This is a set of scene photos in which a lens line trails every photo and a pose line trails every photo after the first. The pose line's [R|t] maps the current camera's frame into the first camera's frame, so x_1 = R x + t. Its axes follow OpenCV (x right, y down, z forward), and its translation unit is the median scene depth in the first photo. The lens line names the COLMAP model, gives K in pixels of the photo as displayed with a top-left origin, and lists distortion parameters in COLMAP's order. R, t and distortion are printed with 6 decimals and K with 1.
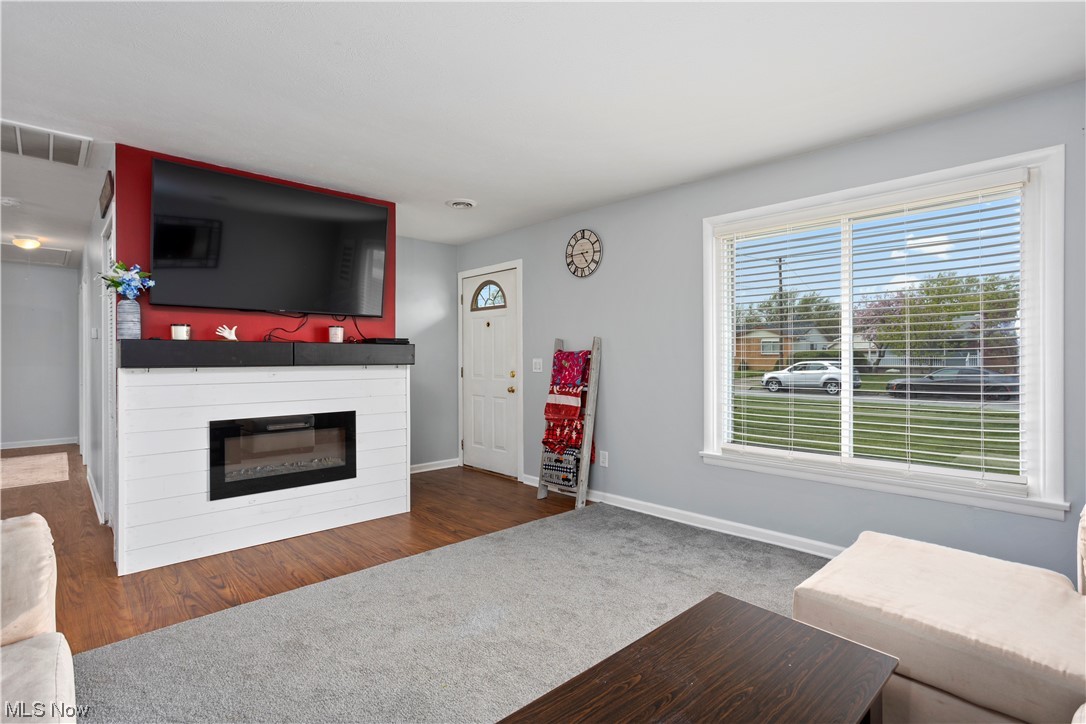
lens RADIAL K [[533.1, 0, 536.7], [0, 533.1, 357.4], [0, 0, 1]] dist [-0.040697, 0.029634]
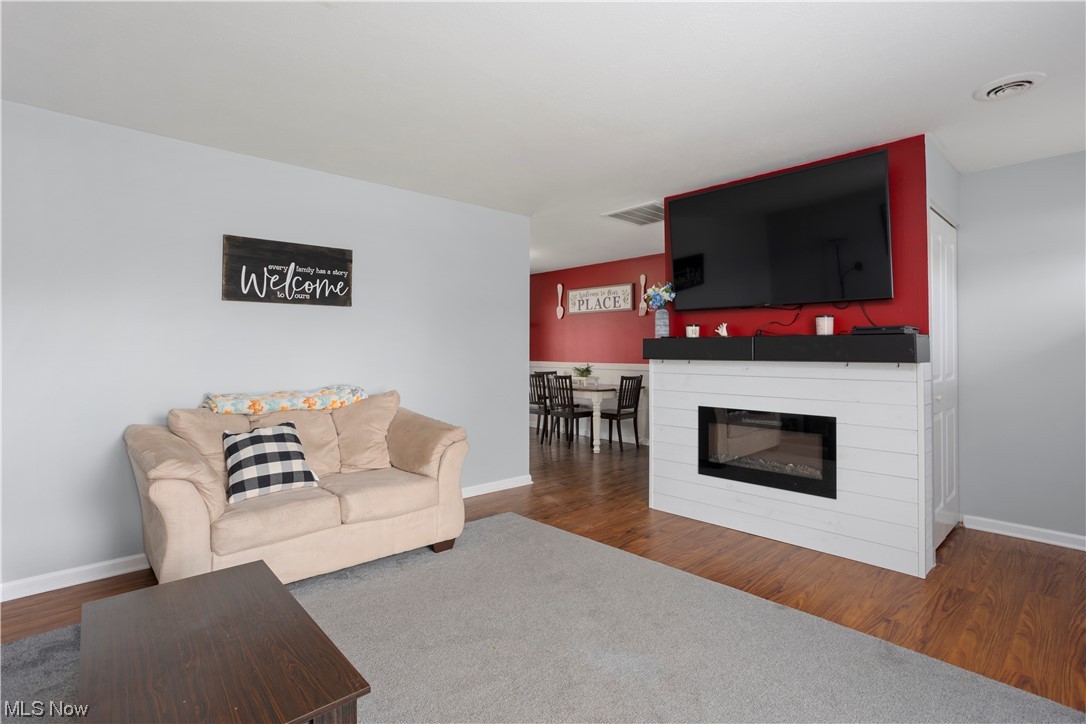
lens RADIAL K [[533.1, 0, 569.6], [0, 533.1, 344.6], [0, 0, 1]] dist [-0.040697, 0.029634]
pose [[0.015317, -0.011944, -0.999811, 0.513941], [-0.004099, 0.999920, -0.012008, -0.000442], [0.999874, 0.004282, 0.015267, 0.629907]]
